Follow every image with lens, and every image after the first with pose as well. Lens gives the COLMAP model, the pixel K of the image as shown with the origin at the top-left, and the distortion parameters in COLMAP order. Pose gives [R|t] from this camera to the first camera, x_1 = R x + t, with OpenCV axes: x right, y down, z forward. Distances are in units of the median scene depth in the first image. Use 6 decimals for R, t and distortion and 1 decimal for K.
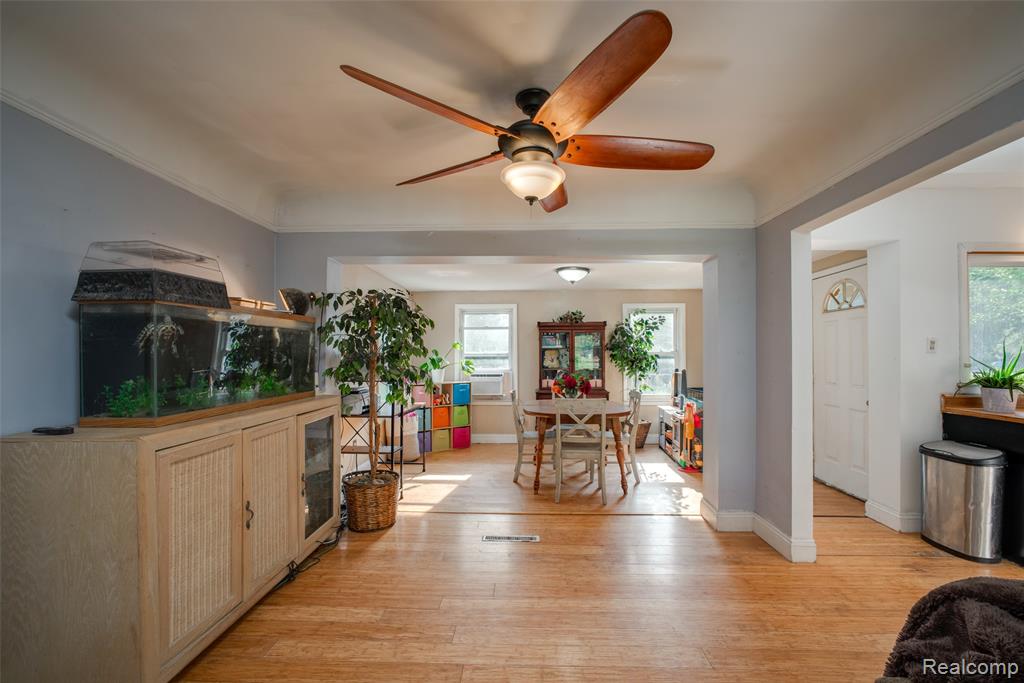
lens RADIAL K [[437.6, 0, 518.6], [0, 437.6, 350.0], [0, 0, 1]] dist [-0.003301, 0.000086]
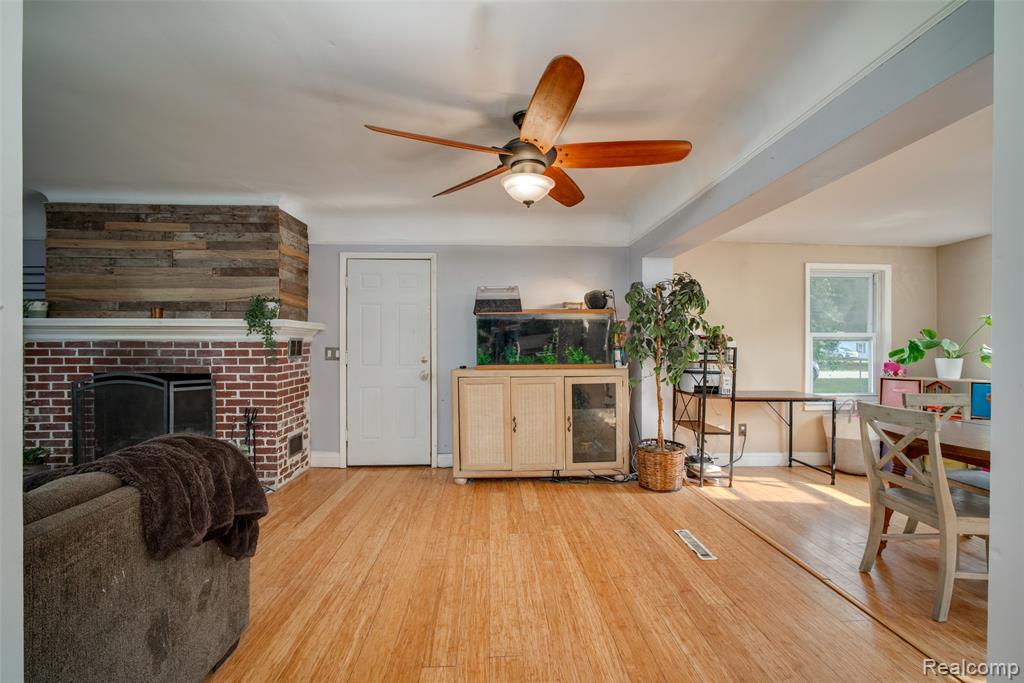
lens RADIAL K [[426.1, 0, 516.7], [0, 426.1, 345.5], [0, 0, 1]] dist [-0.012573, 0.000290]
pose [[0.086574, -0.001928, -0.996244, 0.406174], [0.010416, 0.999945, -0.001030, 0.017394], [0.996191, -0.010288, 0.086590, 0.297610]]
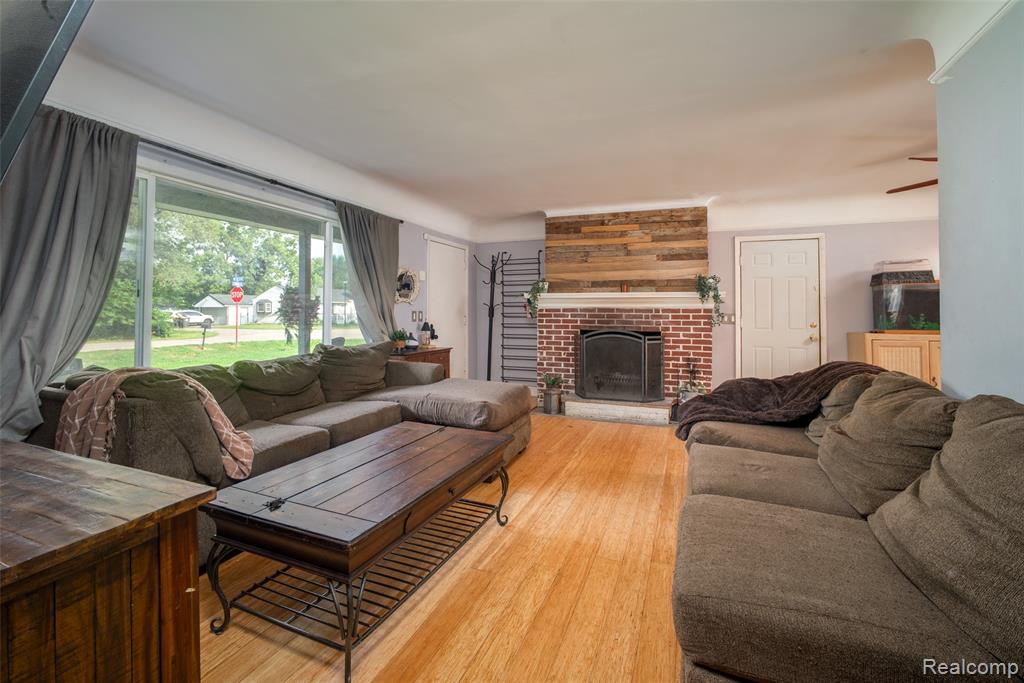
lens RADIAL K [[438.5, 0, 510.0], [0, 438.5, 305.2], [0, 0, 1]] dist [-0.058096, 0.000096]
pose [[-0.356543, -0.022404, -0.934010, 0.663683], [0.001875, 0.999693, -0.024696, 0.020567], [0.934277, -0.010556, -0.356392, -0.044420]]
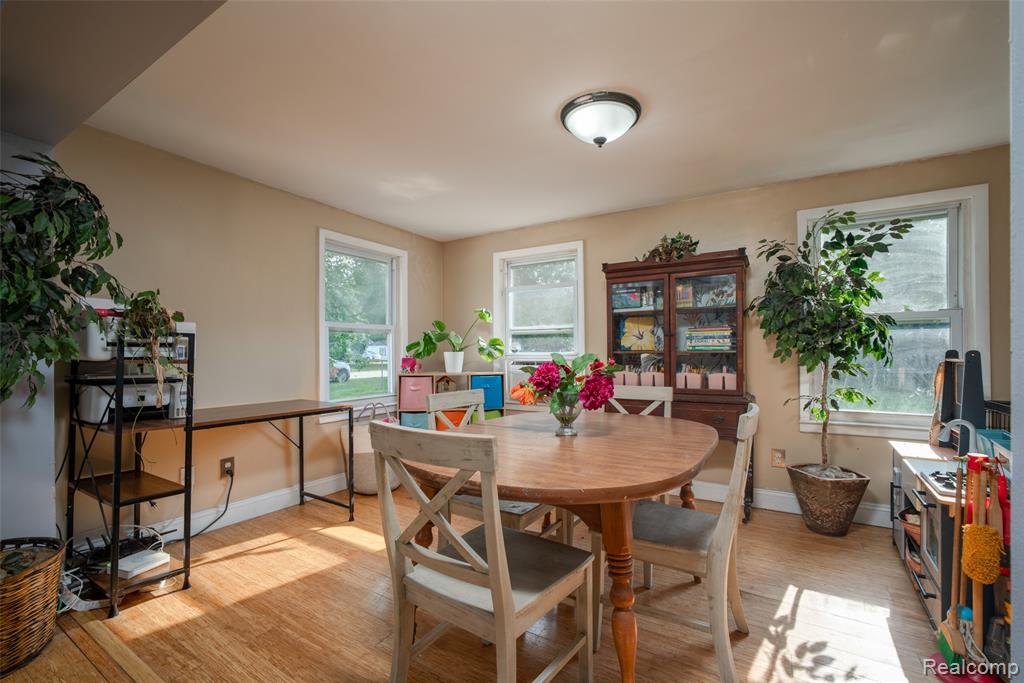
lens RADIAL K [[437.6, 0, 518.6], [0, 437.6, 350.0], [0, 0, 1]] dist [-0.003301, 0.000086]
pose [[0.877861, -0.003789, -0.478900, 0.214436], [0.010192, 0.999890, 0.010771, 0.035409], [0.478807, -0.014336, 0.877803, 0.488463]]
